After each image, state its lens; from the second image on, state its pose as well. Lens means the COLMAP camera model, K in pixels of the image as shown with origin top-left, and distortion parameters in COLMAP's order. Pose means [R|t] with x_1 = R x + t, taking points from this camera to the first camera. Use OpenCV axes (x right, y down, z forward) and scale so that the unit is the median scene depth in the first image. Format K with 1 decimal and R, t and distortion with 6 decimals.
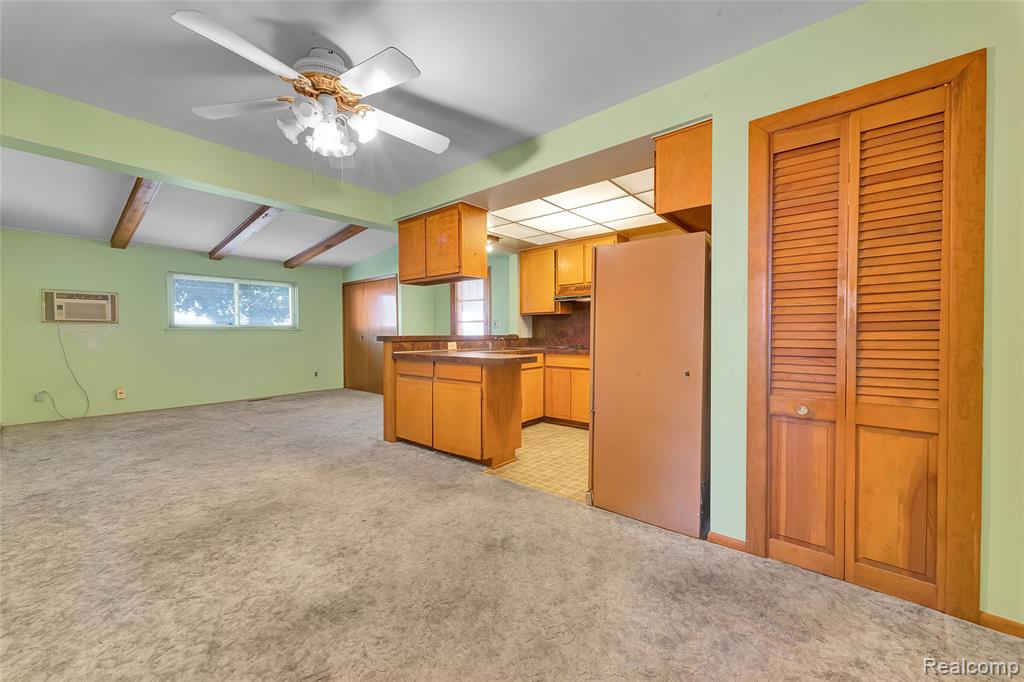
lens RADIAL K [[399.8, 0, 511.6], [0, 399.8, 338.3], [0, 0, 1]] dist [0.007771, -0.000116]
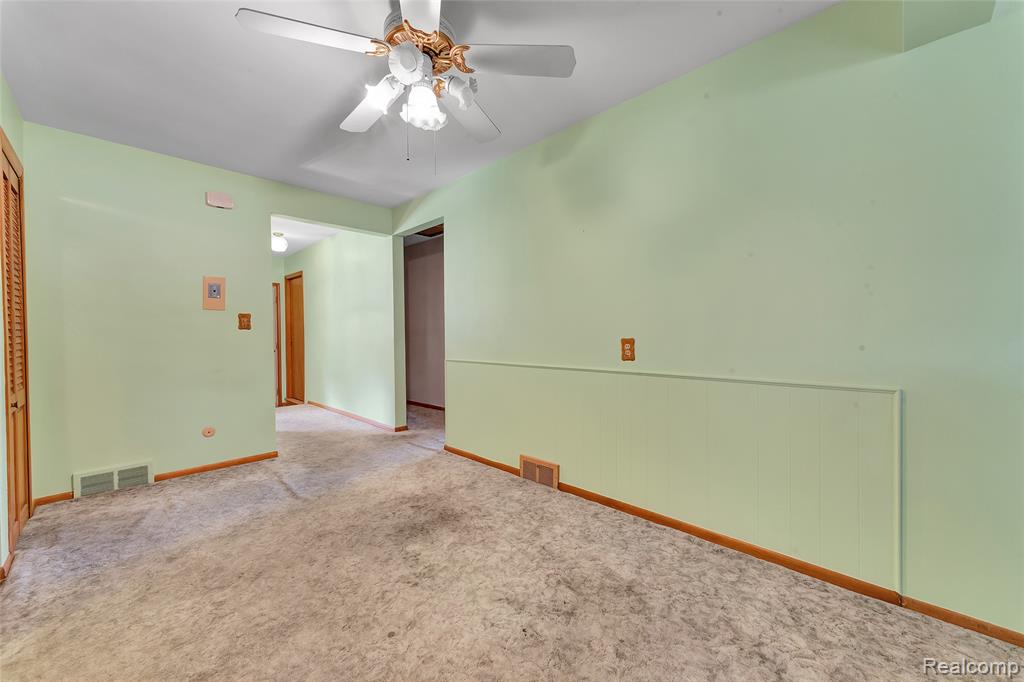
lens RADIAL K [[399.8, 0, 511.6], [0, 399.8, 338.3], [0, 0, 1]] dist [0.007771, -0.000116]
pose [[-0.996673, 0.015172, 0.080085, -0.267965], [0.017386, 0.999484, 0.027013, -0.006445], [-0.079634, 0.028315, -0.996422, 0.704703]]
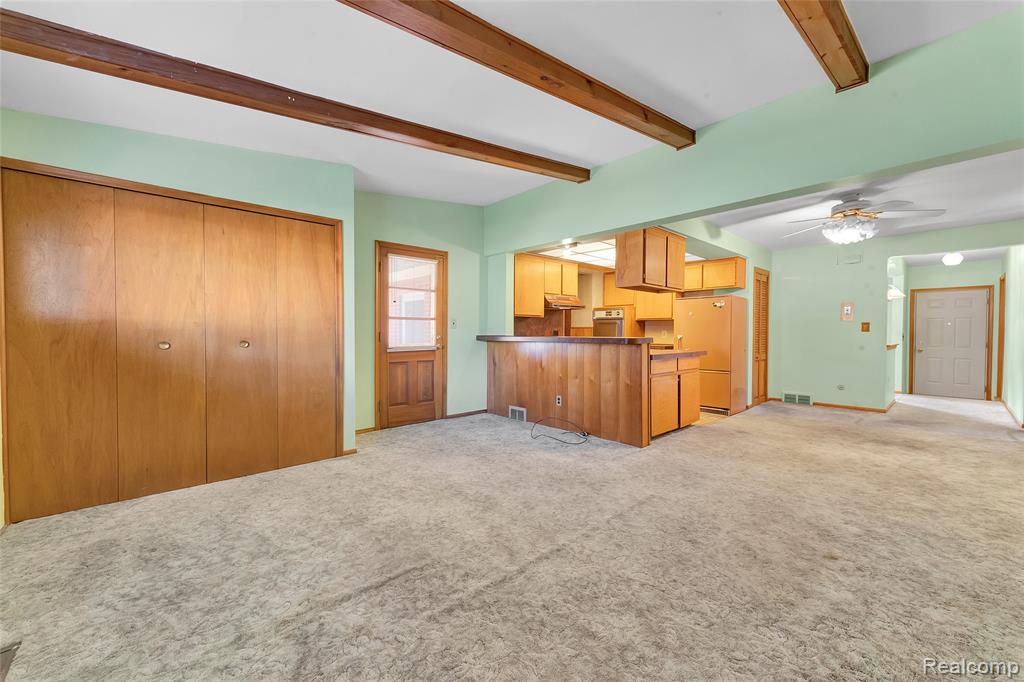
lens RADIAL K [[399.8, 0, 511.6], [0, 399.8, 338.3], [0, 0, 1]] dist [0.007771, -0.000116]
pose [[0.126090, -0.008630, 0.991981, -0.992076], [0.010871, 0.999914, 0.007317, -0.011304], [-0.991959, 0.009861, 0.126173, 0.909168]]
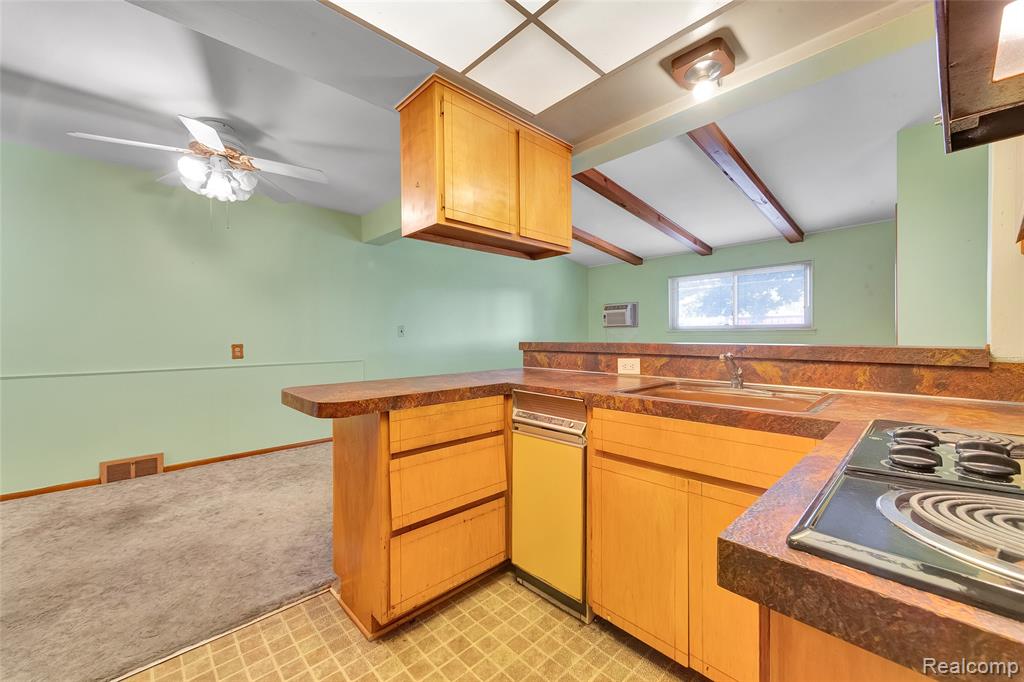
lens RADIAL K [[399.8, 0, 511.6], [0, 399.8, 338.3], [0, 0, 1]] dist [0.007771, -0.000116]
pose [[-0.109841, 0.011047, -0.993888, 0.274068], [-0.009310, 0.999883, 0.012143, -0.014788], [0.993906, 0.010587, -0.109725, 0.787848]]
